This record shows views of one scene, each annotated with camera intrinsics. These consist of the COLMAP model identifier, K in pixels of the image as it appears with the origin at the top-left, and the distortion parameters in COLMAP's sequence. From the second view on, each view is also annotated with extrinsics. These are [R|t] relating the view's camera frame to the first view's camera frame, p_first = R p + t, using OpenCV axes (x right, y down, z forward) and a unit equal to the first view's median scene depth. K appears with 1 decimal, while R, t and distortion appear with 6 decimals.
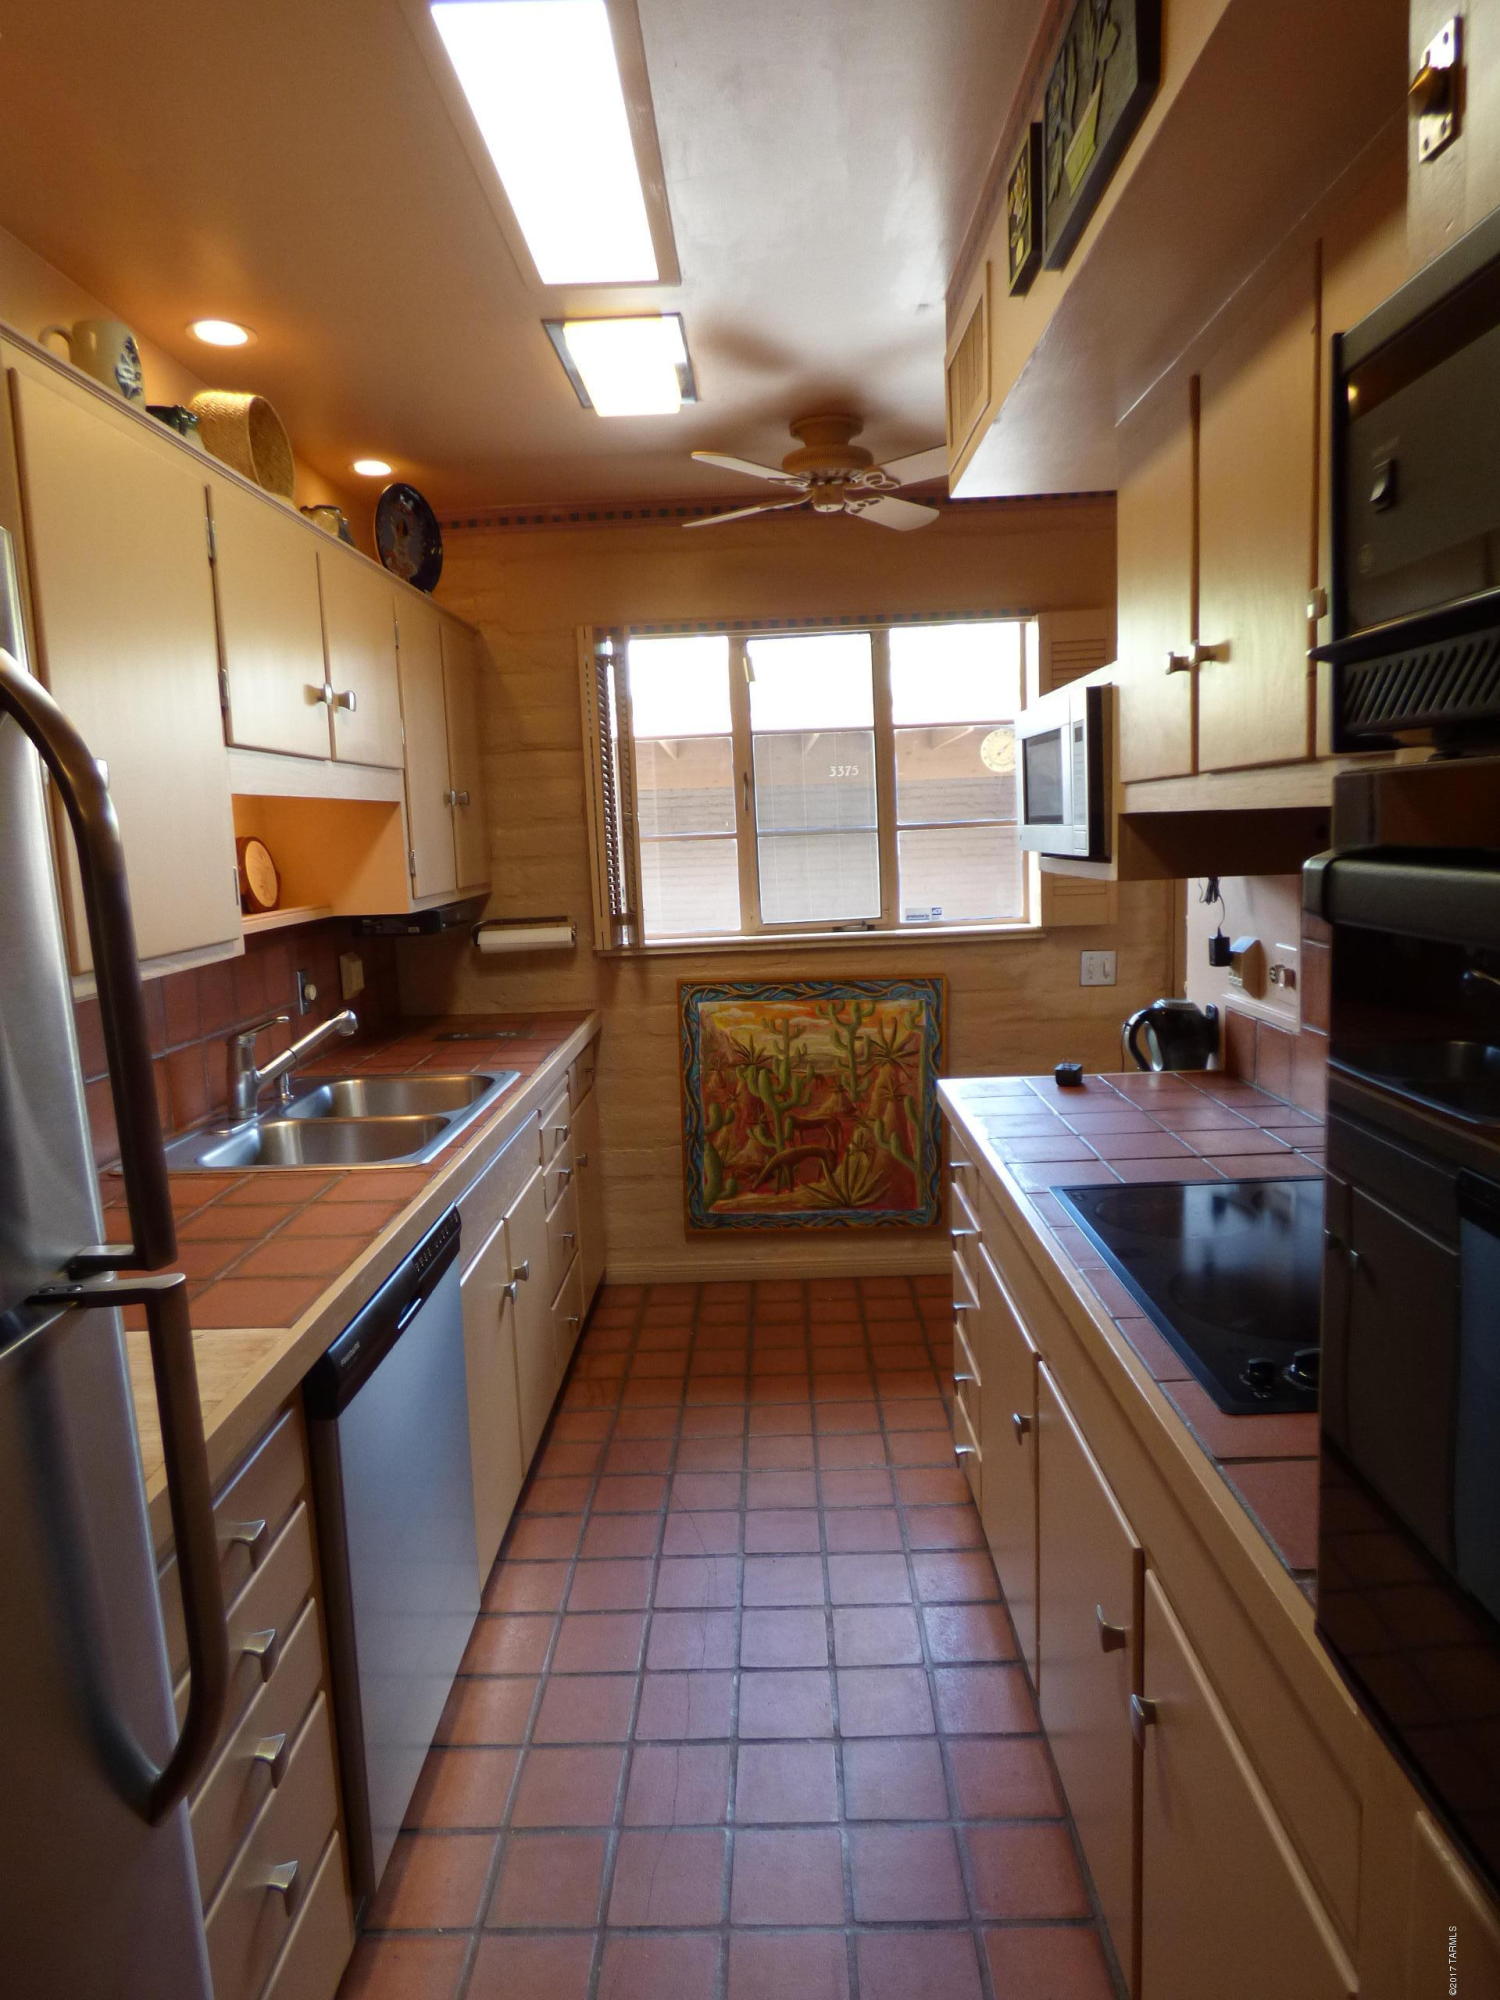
lens RADIAL K [[1210.7, 0, 742.9], [0, 1210.7, 998.8], [0, 0, 1]] dist [-0.020366, 0.000152]
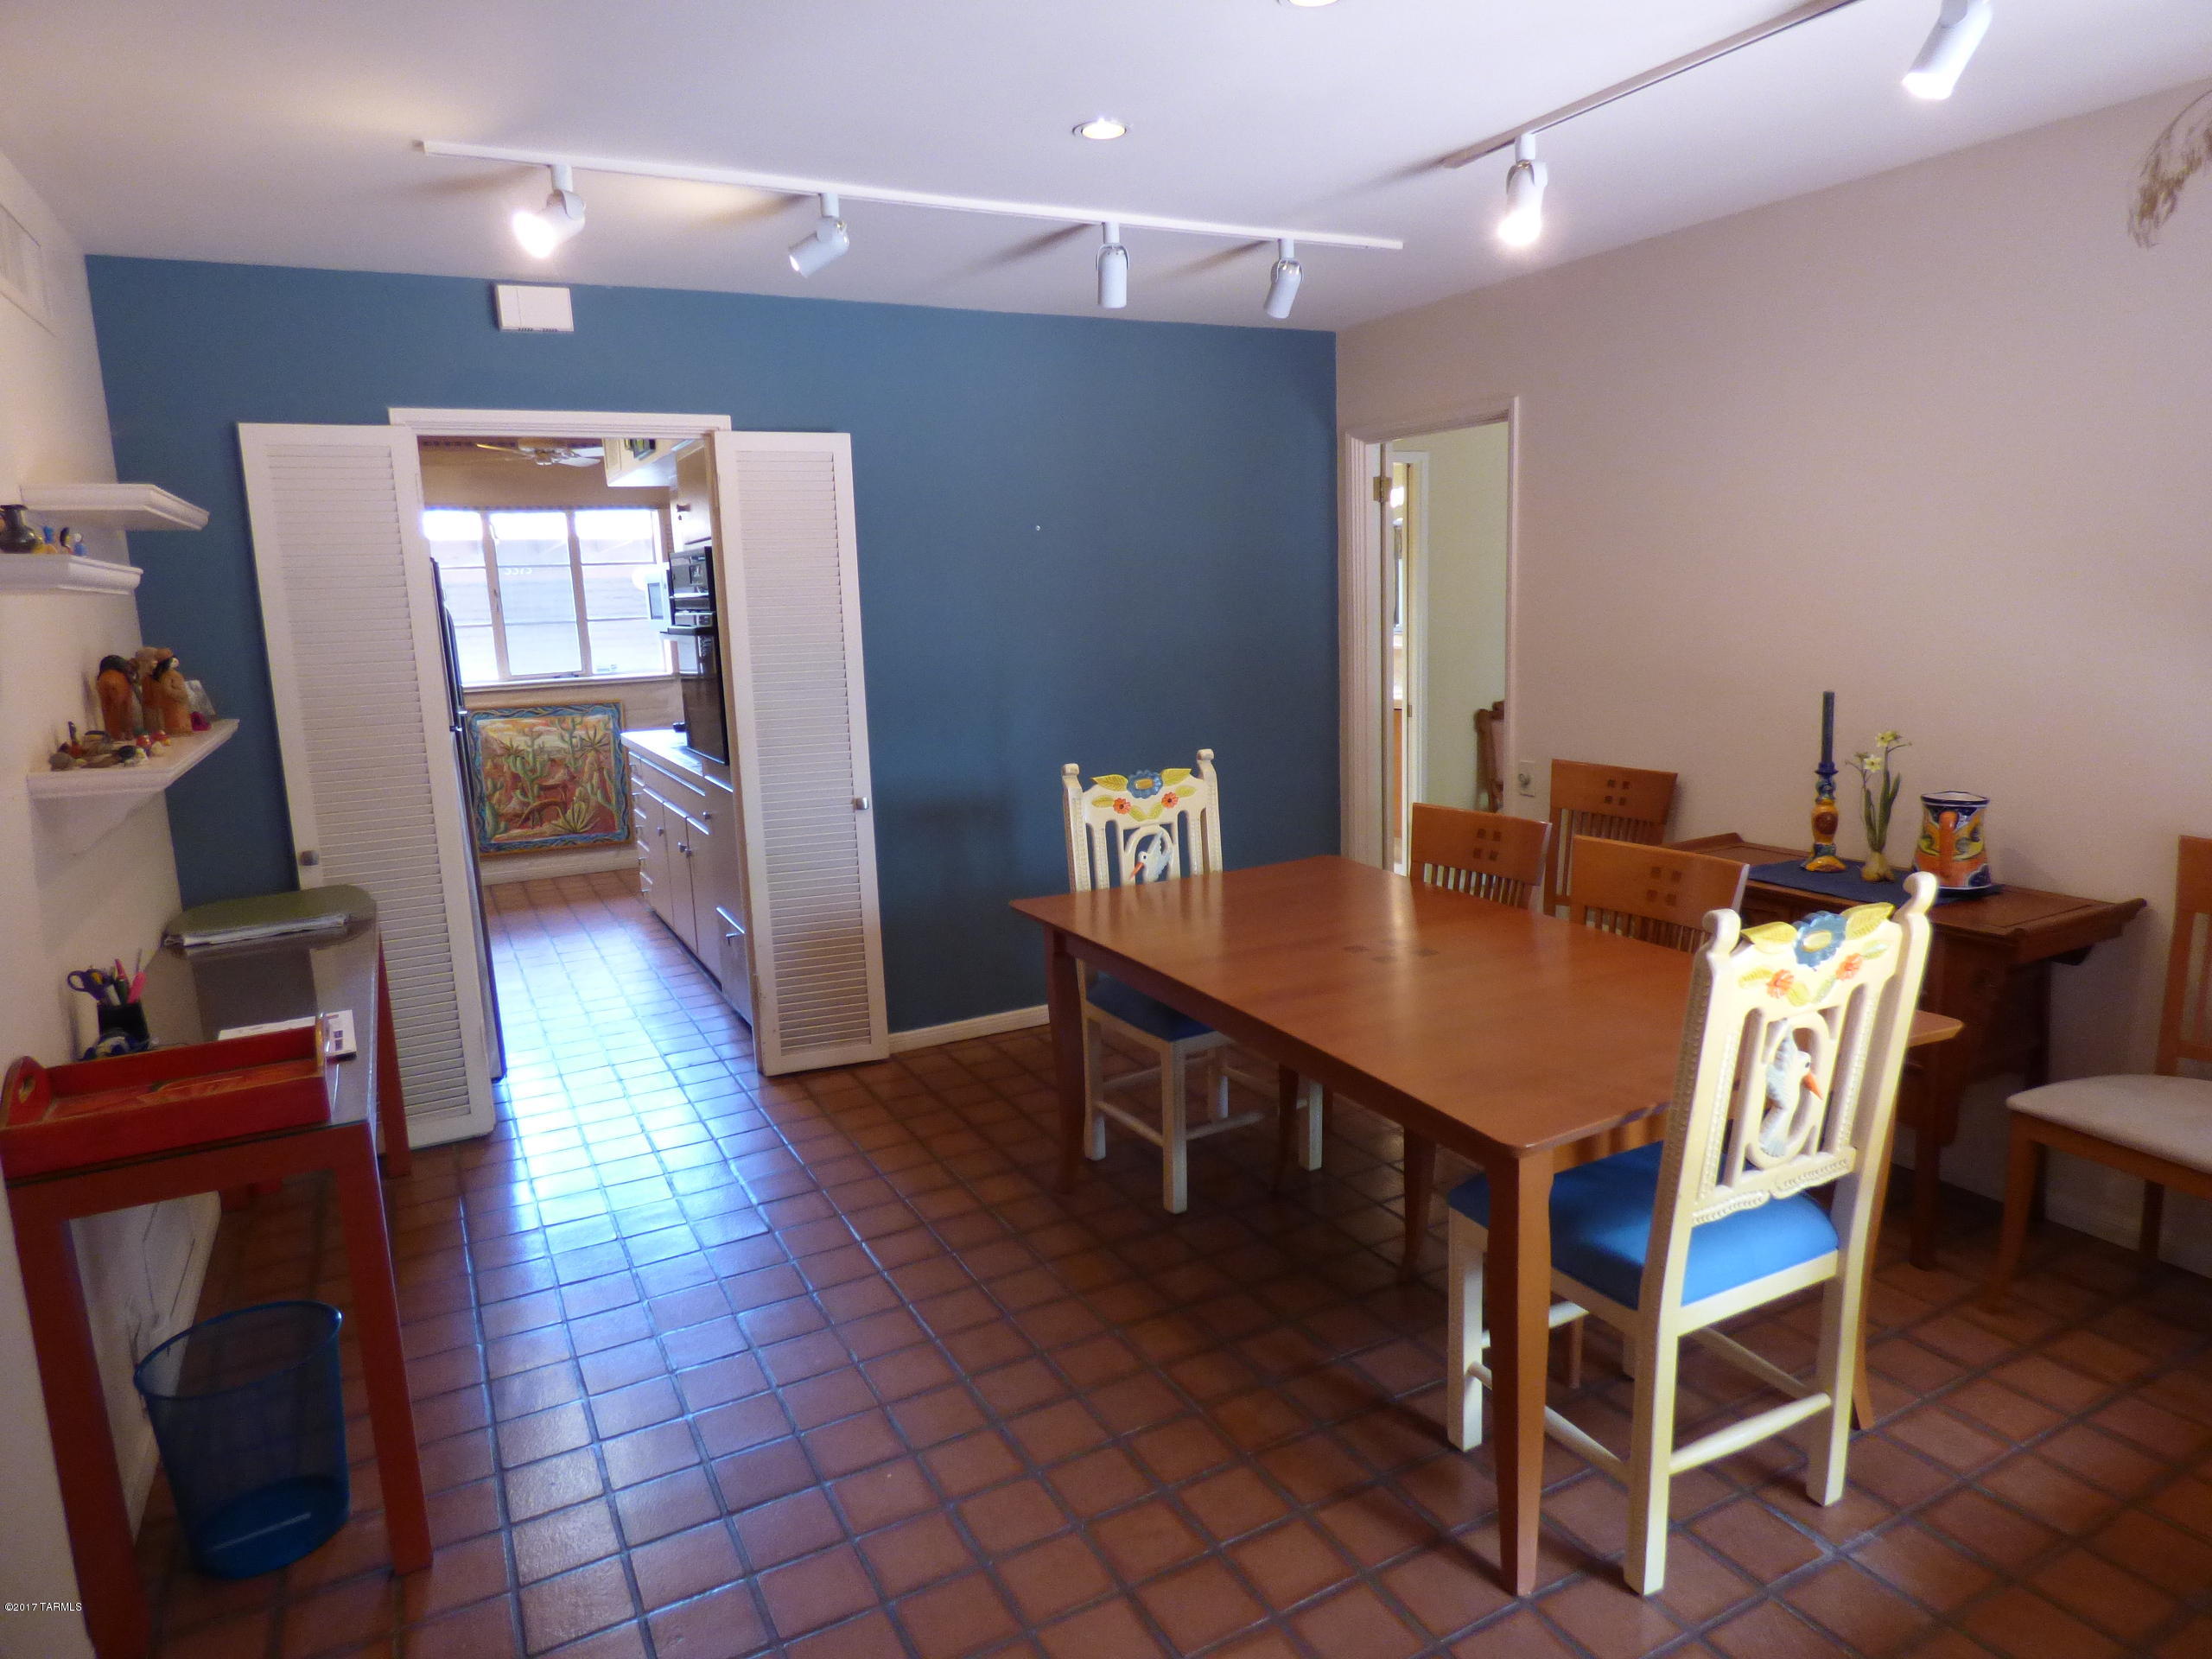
lens RADIAL K [[1339.1, 0, 1104.0], [0, 1339.1, 832.3], [0, 0, 1]] dist [-0.020366, 0.000152]
pose [[0.882529, -0.075479, 0.464162, -0.141580], [0.066772, 0.997147, 0.035195, 0.155499], [-0.465494, -0.000068, 0.885051, -1.123887]]
